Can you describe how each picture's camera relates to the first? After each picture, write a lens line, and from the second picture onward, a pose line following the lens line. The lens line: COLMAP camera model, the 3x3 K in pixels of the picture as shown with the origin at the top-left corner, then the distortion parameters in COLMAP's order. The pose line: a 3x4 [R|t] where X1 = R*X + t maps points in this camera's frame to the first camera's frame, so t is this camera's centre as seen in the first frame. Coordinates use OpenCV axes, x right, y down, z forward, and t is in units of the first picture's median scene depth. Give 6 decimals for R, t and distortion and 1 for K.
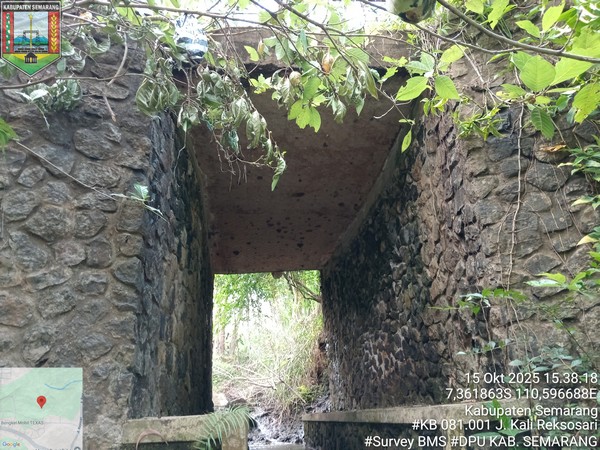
lens RADIAL K [[441.5, 0, 300.0], [0, 441.5, 225.0], [0, 0, 1]] dist [0.043990, -0.103554]
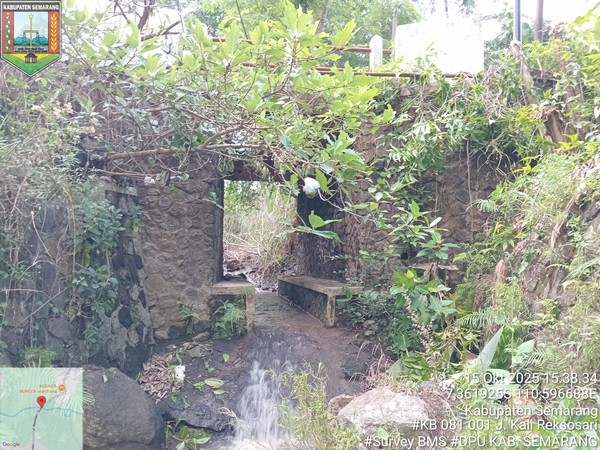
lens RADIAL K [[441.5, 0, 300.0], [0, 441.5, 225.0], [0, 0, 1]] dist [0.043990, -0.103554]
pose [[0.996247, 0.073733, 0.045346, 0.000801], [-0.084209, 0.946838, 0.310495, -0.421871], [-0.020042, -0.313148, 0.949493, -0.772492]]
